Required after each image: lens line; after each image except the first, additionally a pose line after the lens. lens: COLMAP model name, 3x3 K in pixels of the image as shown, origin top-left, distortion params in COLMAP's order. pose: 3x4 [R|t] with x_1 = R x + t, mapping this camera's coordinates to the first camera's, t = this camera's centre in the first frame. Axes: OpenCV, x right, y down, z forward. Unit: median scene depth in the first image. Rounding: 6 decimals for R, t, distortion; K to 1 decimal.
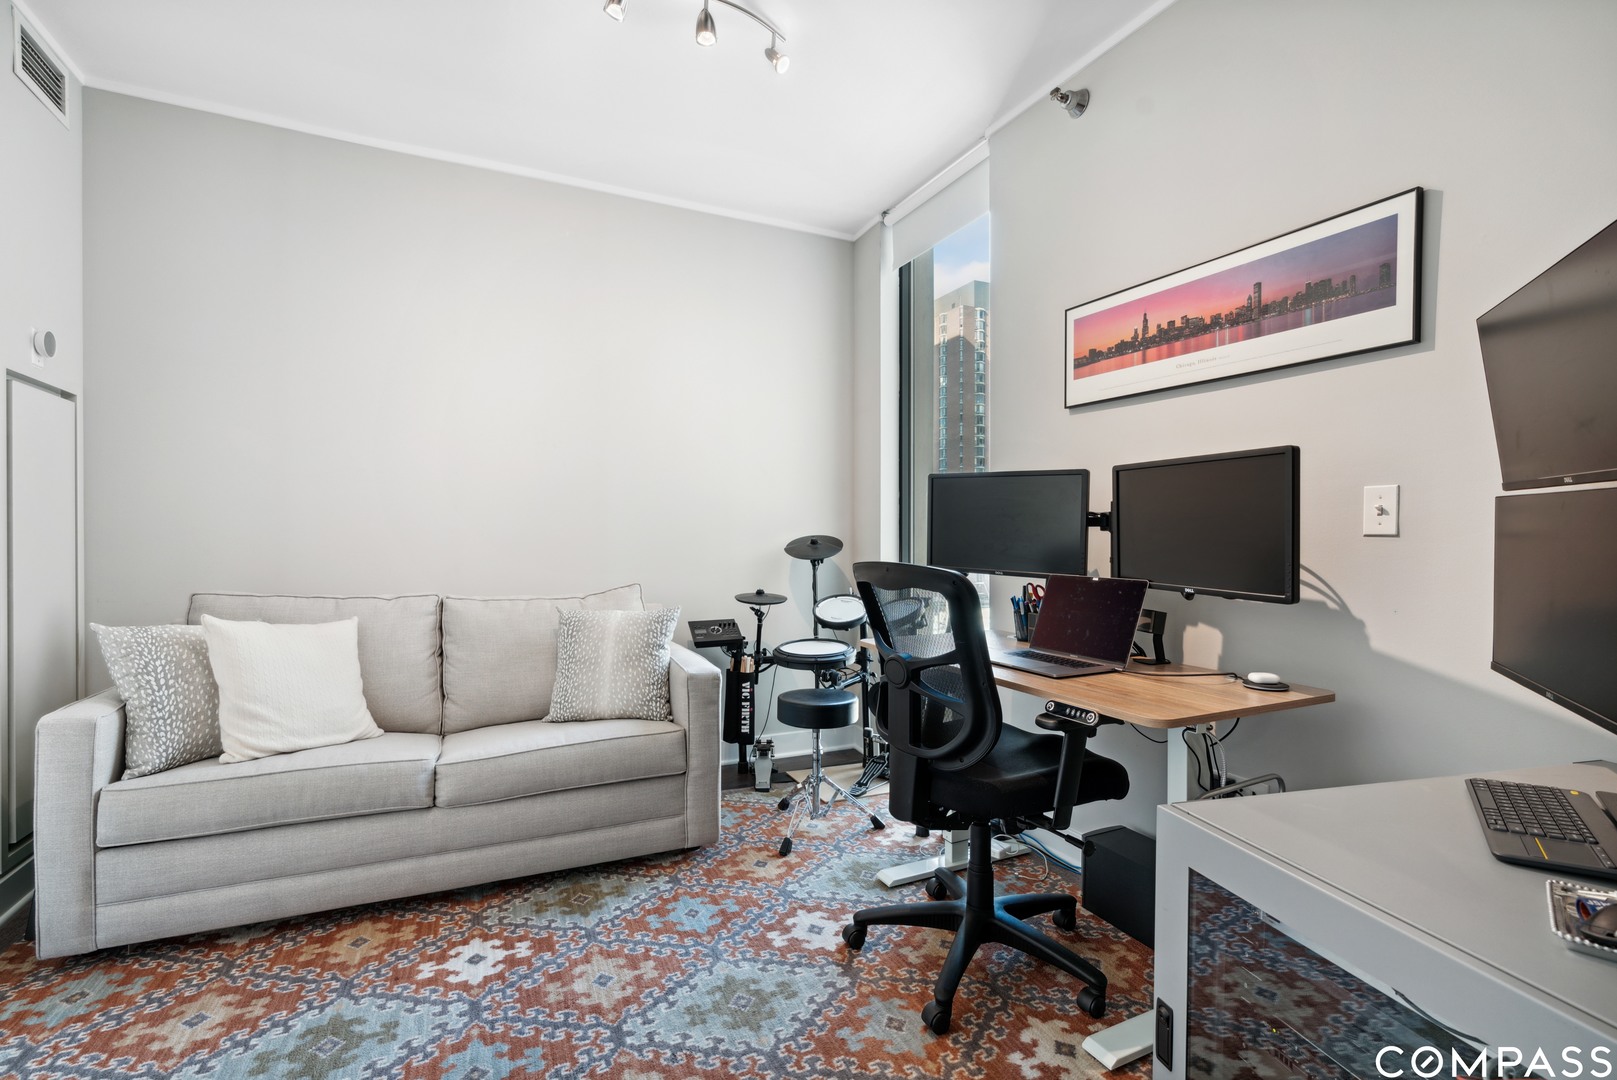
lens RADIAL K [[747.1, 0, 809.8], [0, 747.1, 540.5], [0, 0, 1]] dist [-0.002018, 0.000298]
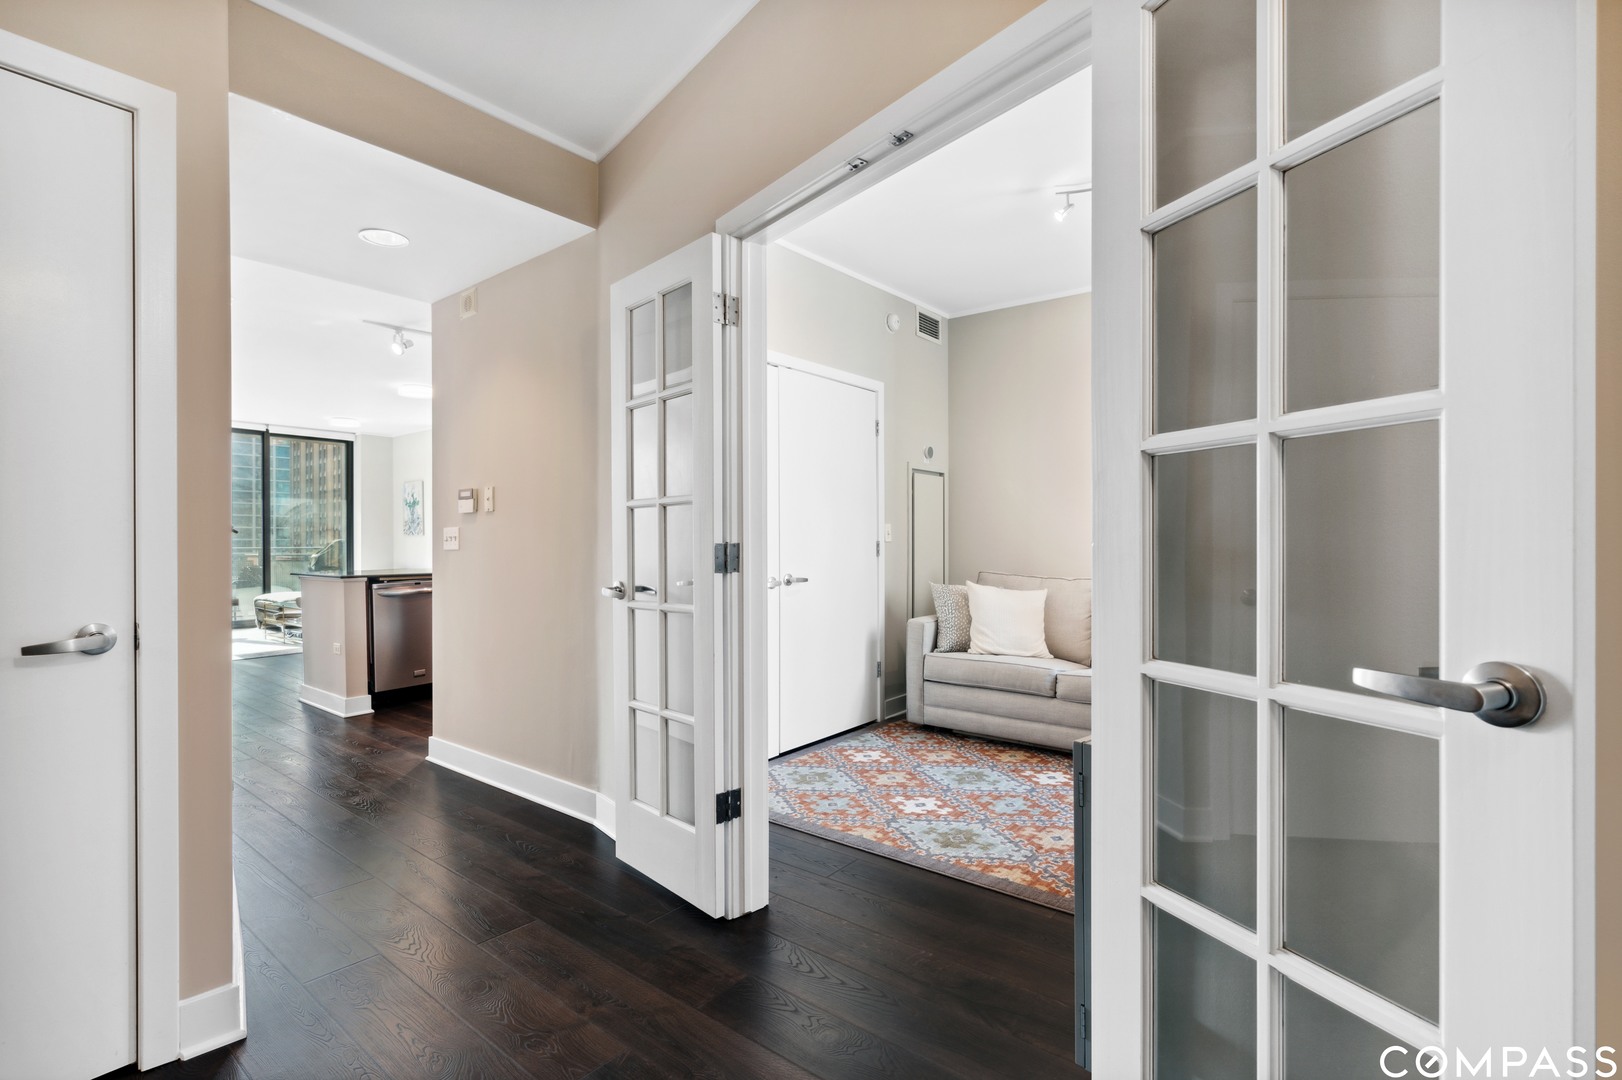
lens RADIAL K [[749.4, 0, 820.8], [0, 749.4, 546.2], [0, 0, 1]] dist [-0.002018, 0.000298]
pose [[0.453959, -0.003060, -0.891017, 0.895363], [-0.001613, 0.999990, -0.004256, 0.017481], [0.891021, 0.003369, 0.453950, -0.303964]]
